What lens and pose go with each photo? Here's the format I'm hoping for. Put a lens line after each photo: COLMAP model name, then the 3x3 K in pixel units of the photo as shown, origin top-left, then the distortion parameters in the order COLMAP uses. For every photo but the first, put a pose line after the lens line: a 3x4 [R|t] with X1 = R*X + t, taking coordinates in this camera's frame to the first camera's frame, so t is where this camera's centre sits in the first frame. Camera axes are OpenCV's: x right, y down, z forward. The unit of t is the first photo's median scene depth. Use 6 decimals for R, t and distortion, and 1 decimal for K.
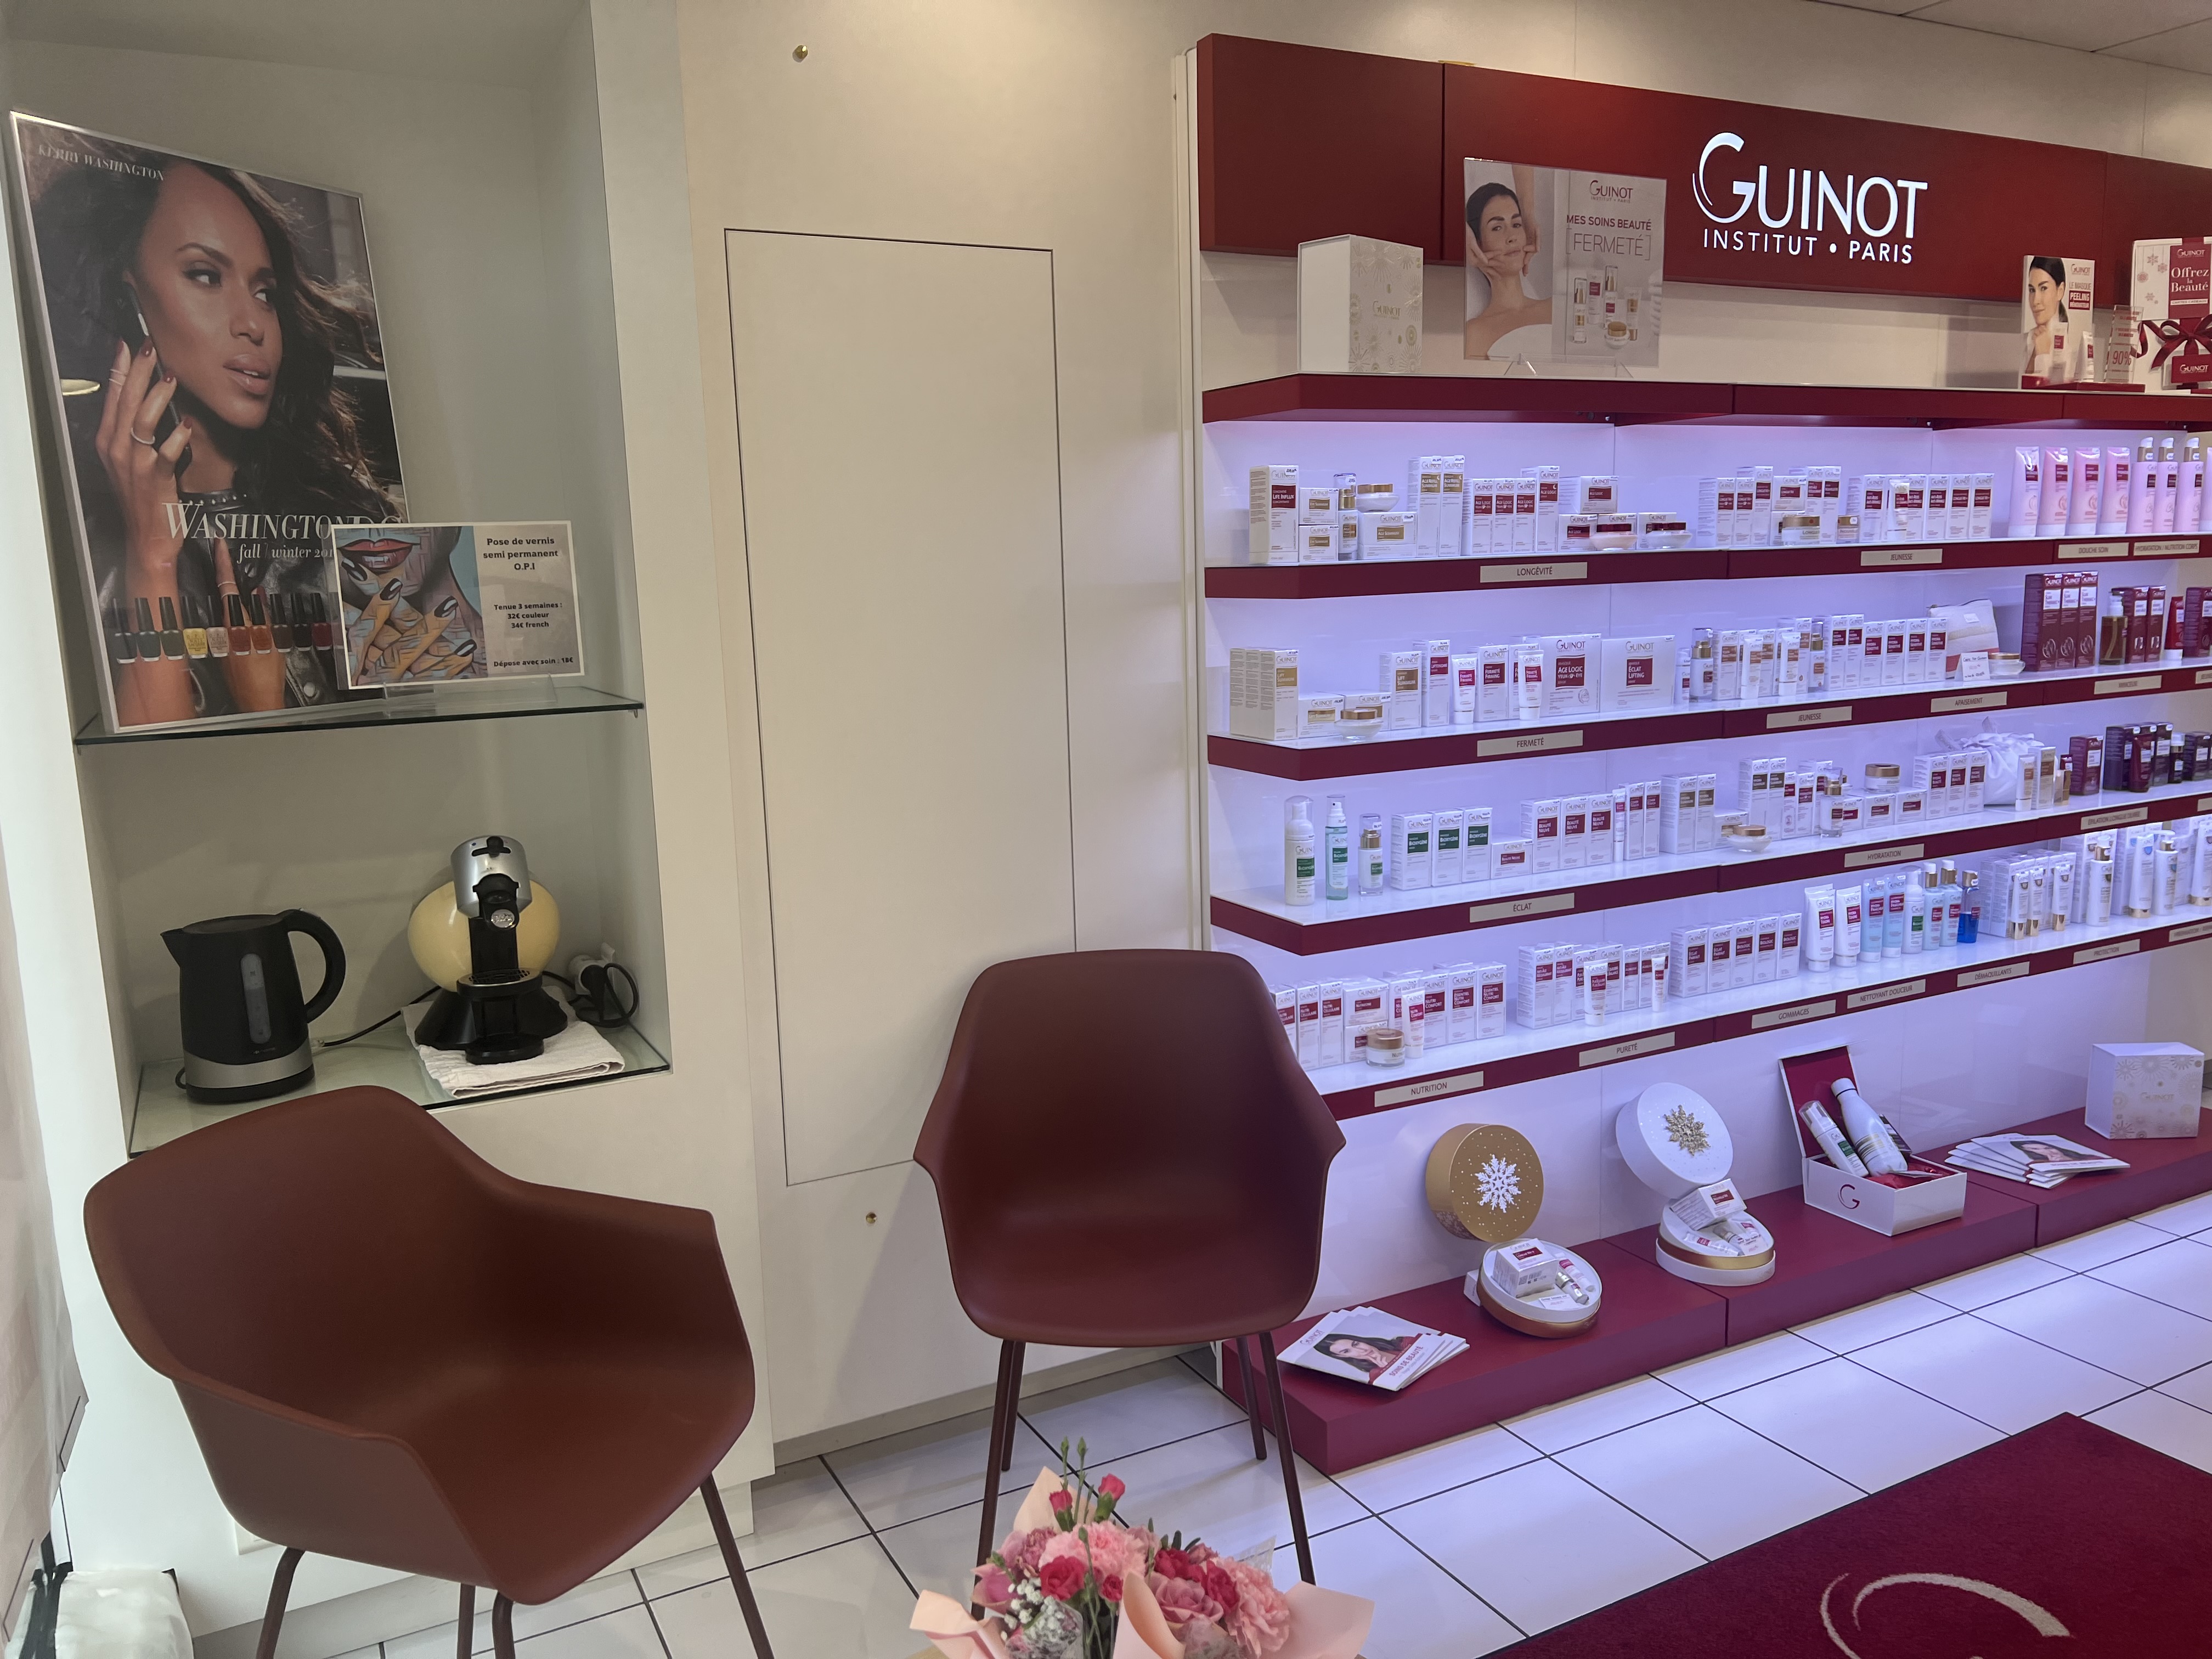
lens RADIAL K [[1666.6, 0, 1048.5], [0, 1666.6, 829.7], [0, 0, 1]] dist [0.047917, -0.058794]
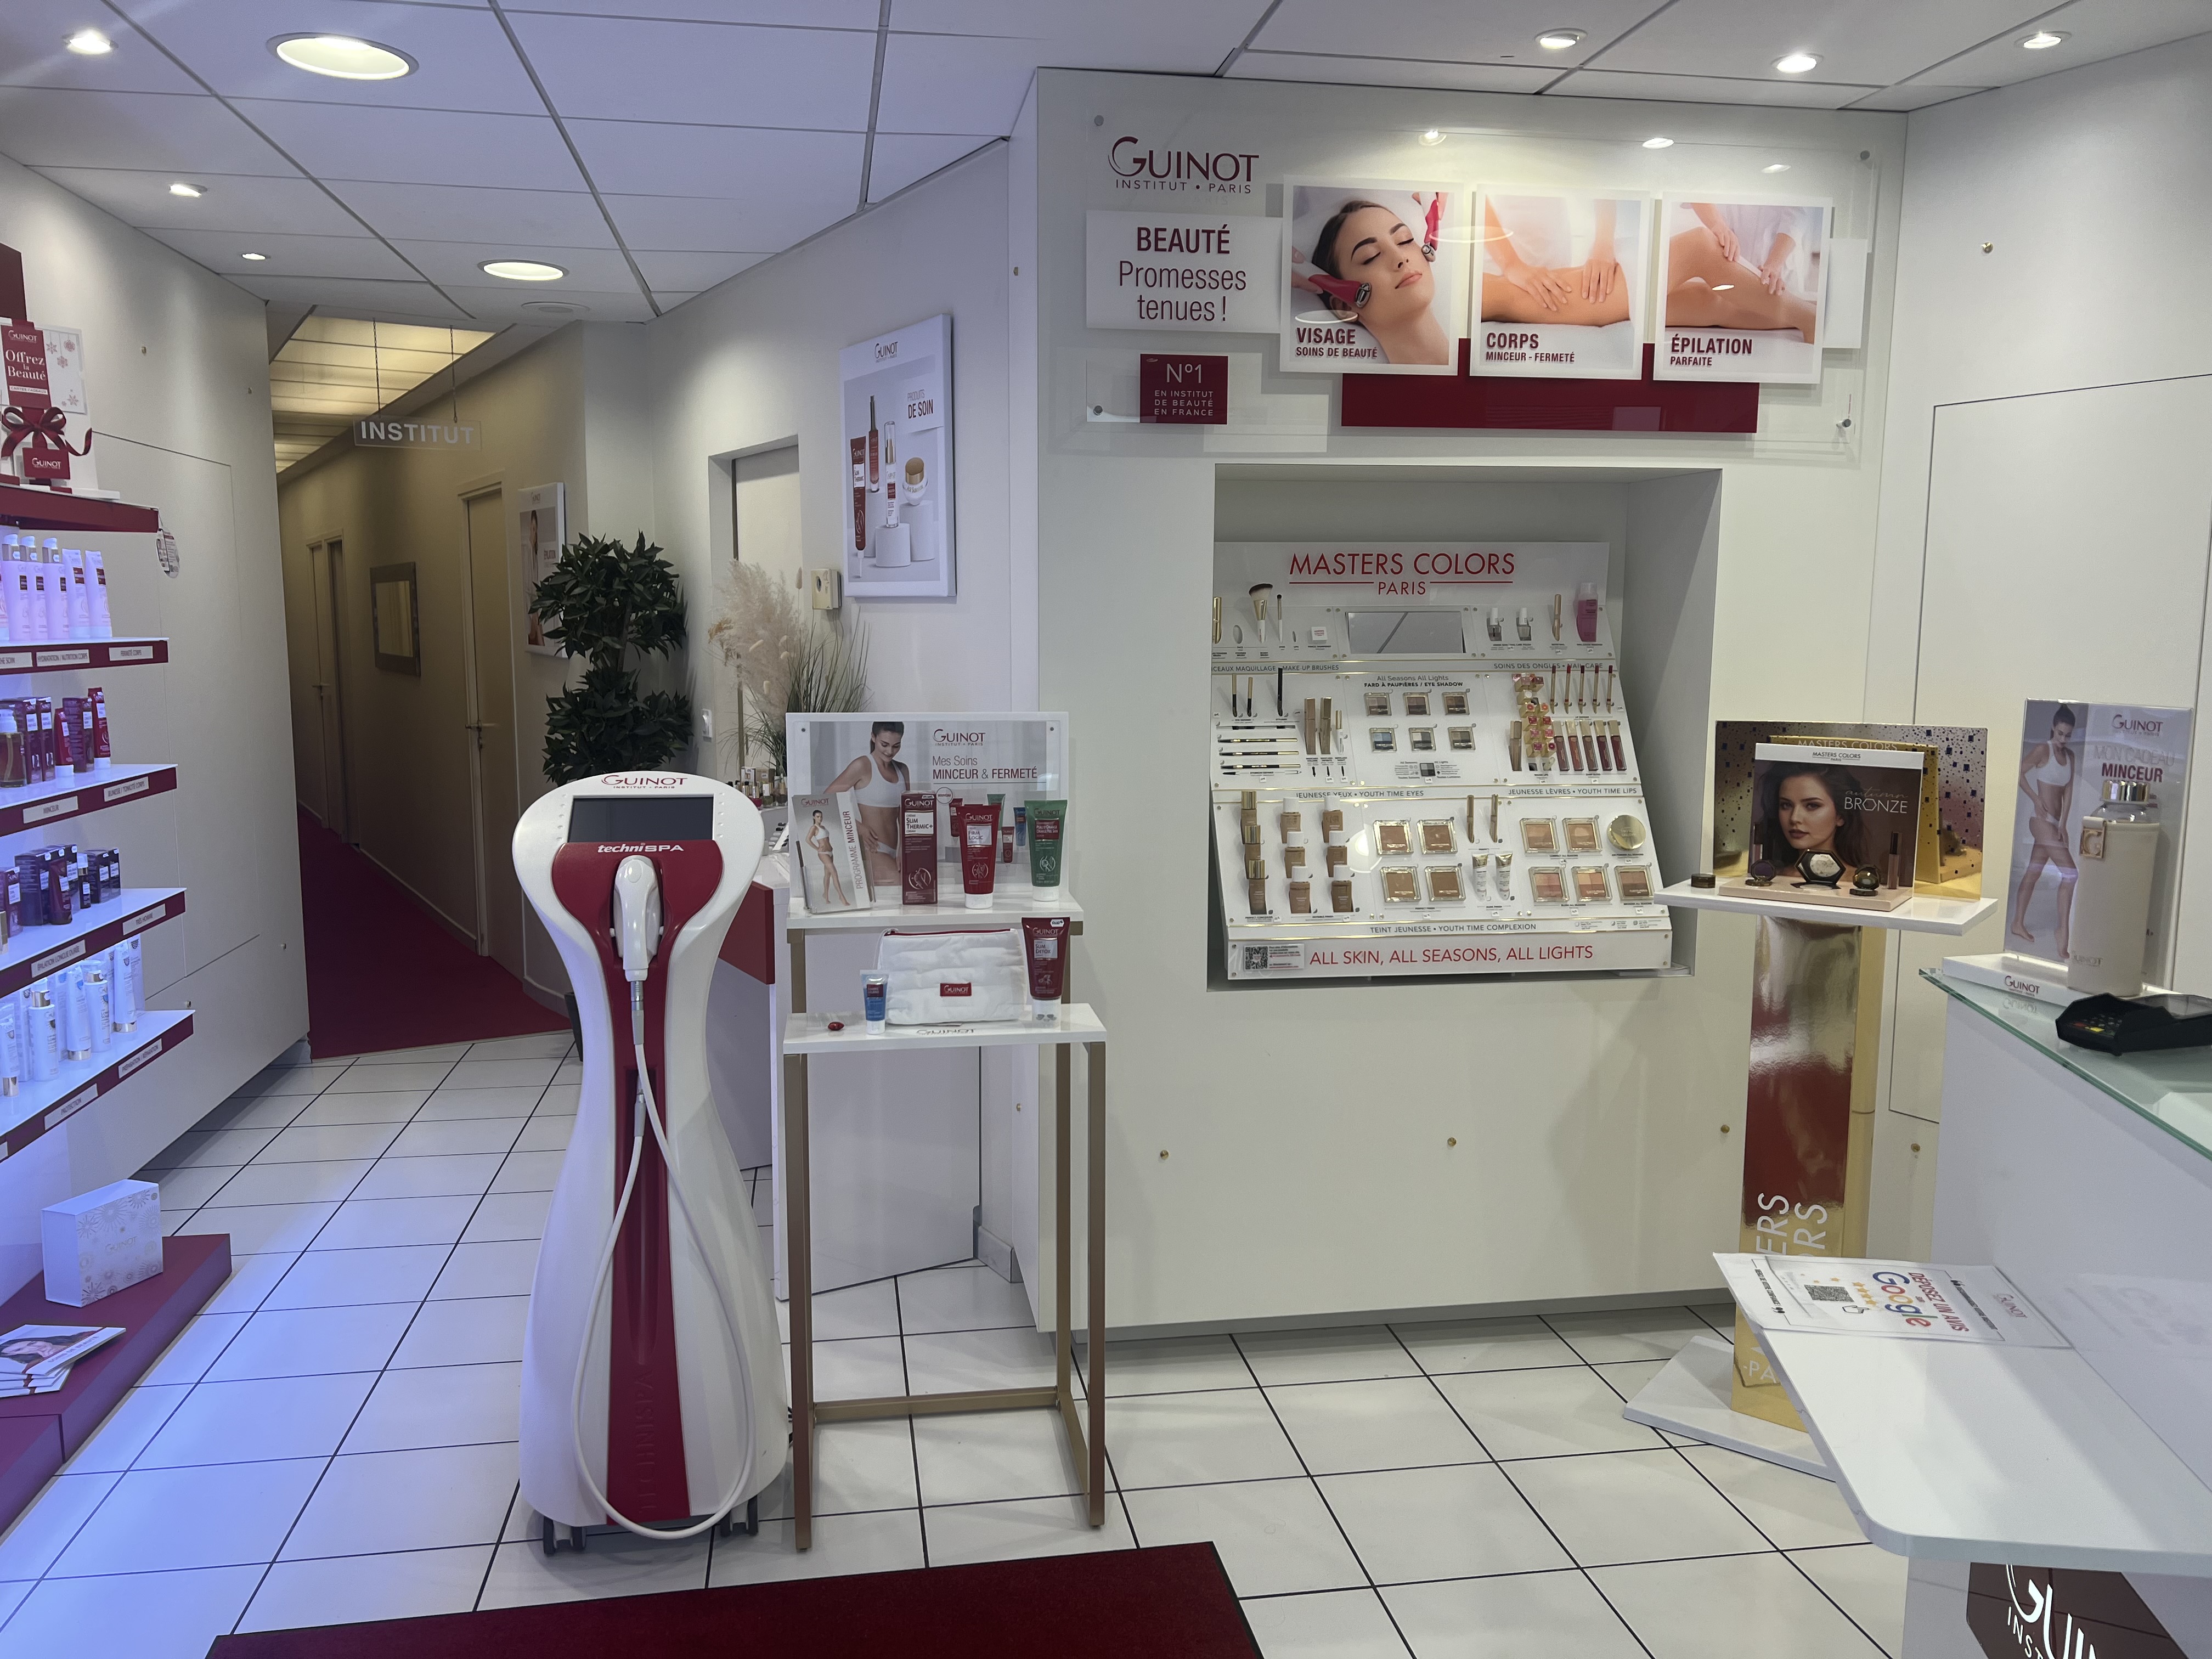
lens RADIAL K [[1680.9, 0, 1108.3], [0, 1680.9, 831.9], [0, 0, 1]] dist [0.108316, -0.132456]
pose [[0.298867, -0.090662, 0.949978, -0.072440], [0.132054, 0.989829, 0.052921, -0.057188], [-0.945114, 0.109632, 0.307800, 0.220253]]
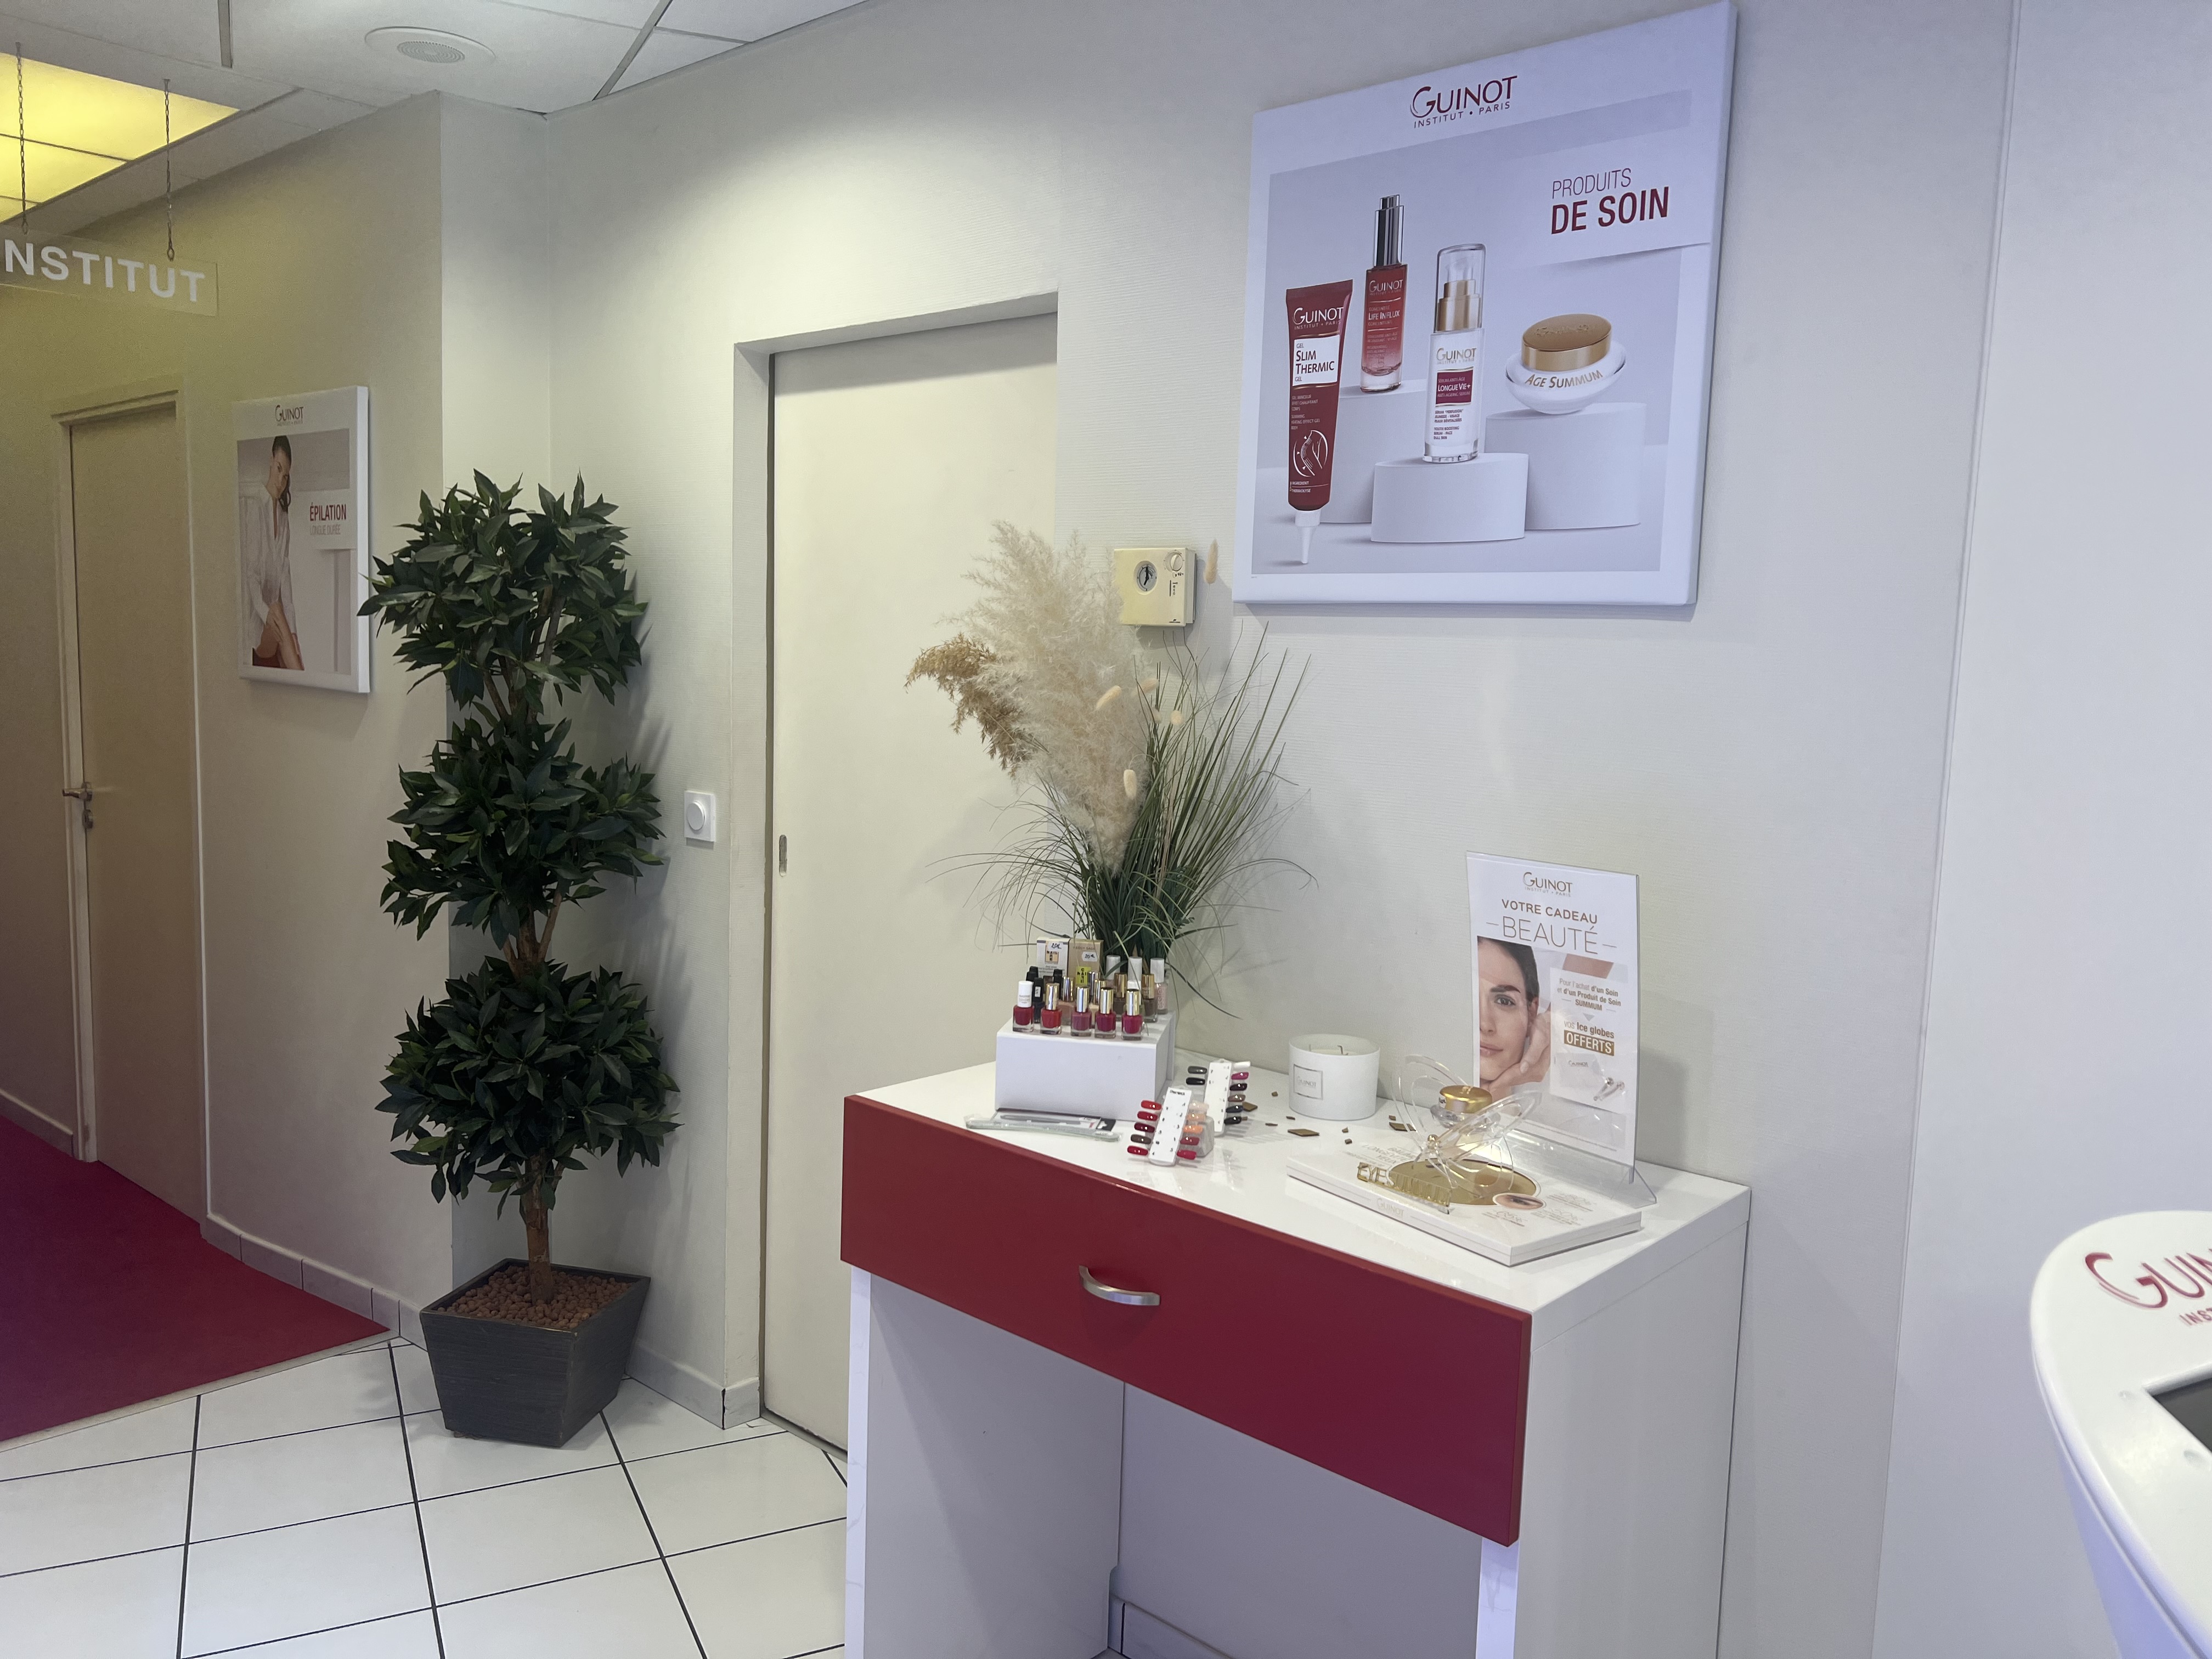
lens RADIAL K [[1680.7, 0, 1106.0], [0, 1680.7, 829.5], [0, 0, 1]] dist [0.032979, -0.001212]
pose [[0.006976, -0.080326, 0.996744, 0.538164], [0.122020, 0.989388, 0.078879, -0.181336], [-0.992503, 0.121073, 0.016704, 0.942026]]
